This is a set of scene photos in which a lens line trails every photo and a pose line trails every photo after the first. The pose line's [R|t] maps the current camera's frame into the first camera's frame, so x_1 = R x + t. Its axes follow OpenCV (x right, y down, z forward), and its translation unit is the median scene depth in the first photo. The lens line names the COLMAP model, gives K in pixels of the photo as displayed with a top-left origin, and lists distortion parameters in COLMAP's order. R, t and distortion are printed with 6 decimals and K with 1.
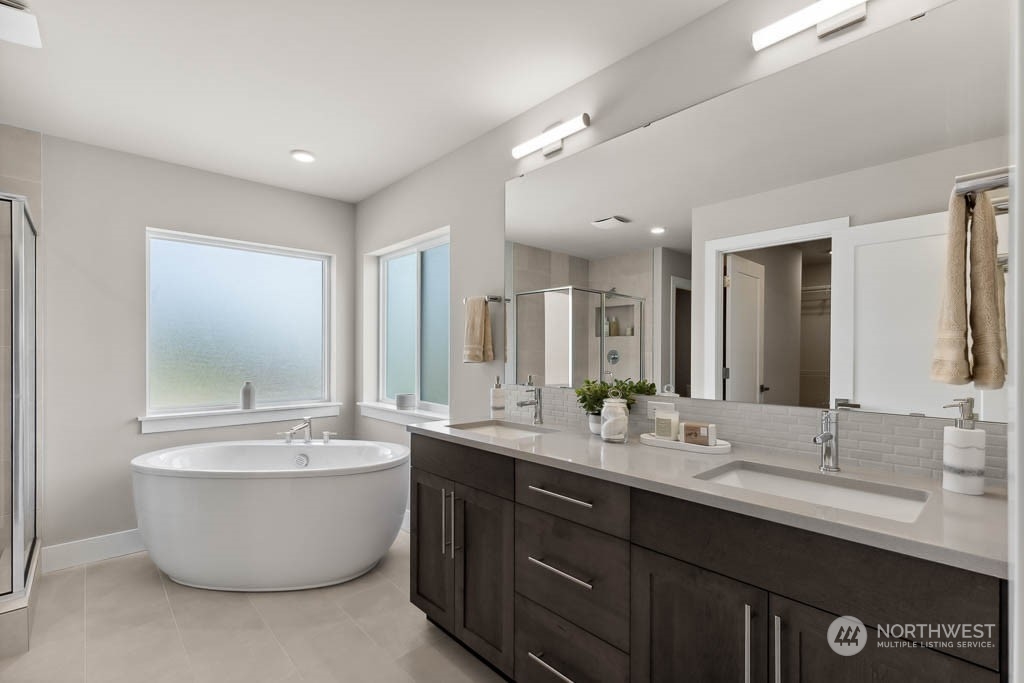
lens RADIAL K [[460.0, 0, 482.1], [0, 460.0, 343.5], [0, 0, 1]] dist [0.009160, -0.001834]
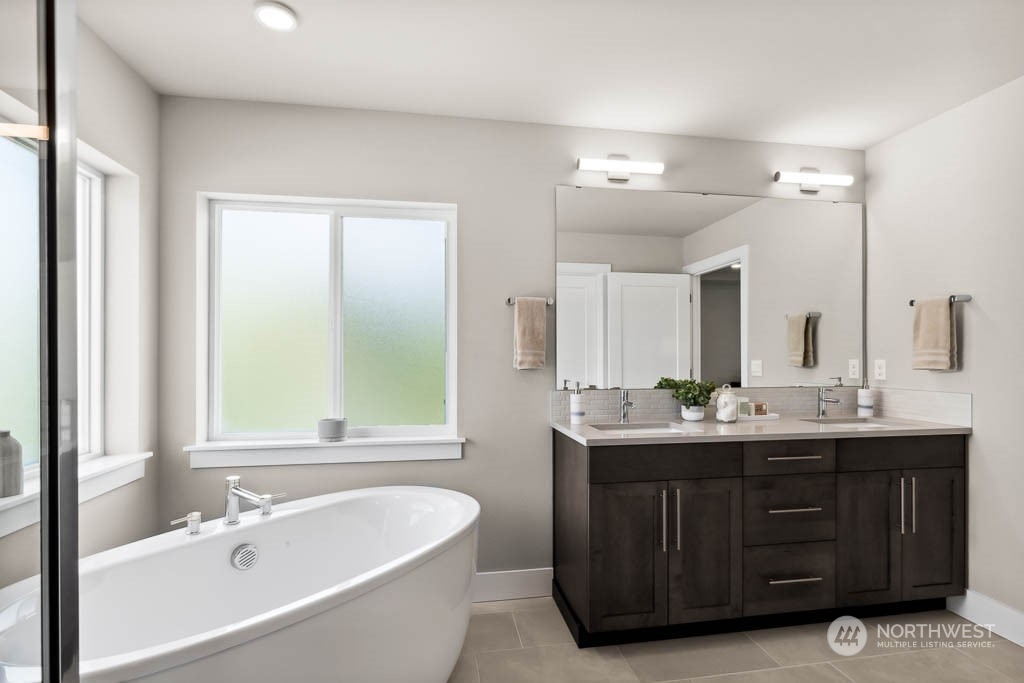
lens RADIAL K [[479.5, 0, 515.6], [0, 479.5, 350.3], [0, 0, 1]] dist [-0.002795, -0.000981]
pose [[0.532929, 0.012798, 0.846063, -2.562928], [-0.014603, 0.999876, -0.005926, 0.030659], [-0.846034, -0.009197, 0.533050, 1.555116]]
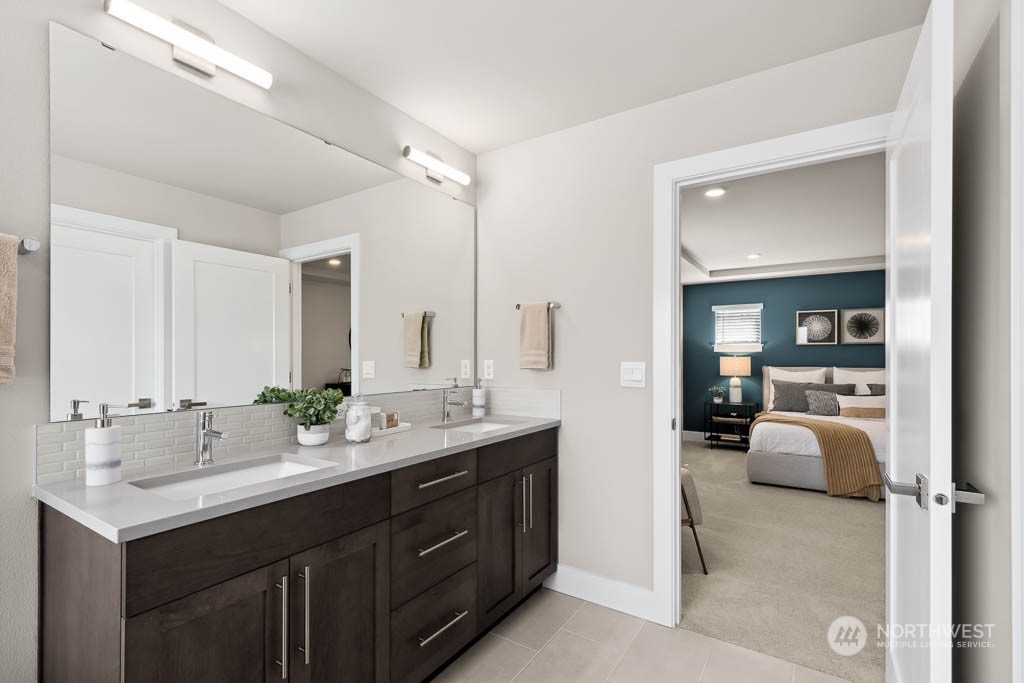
lens RADIAL K [[460.0, 0, 499.8], [0, 460.0, 358.3], [0, 0, 1]] dist [0.009160, -0.001834]
pose [[-0.243137, -0.001674, 0.969990, -1.674775], [-0.016764, 0.999856, -0.002477, 0.033540], [-0.969847, -0.016863, -0.243130, 1.903304]]
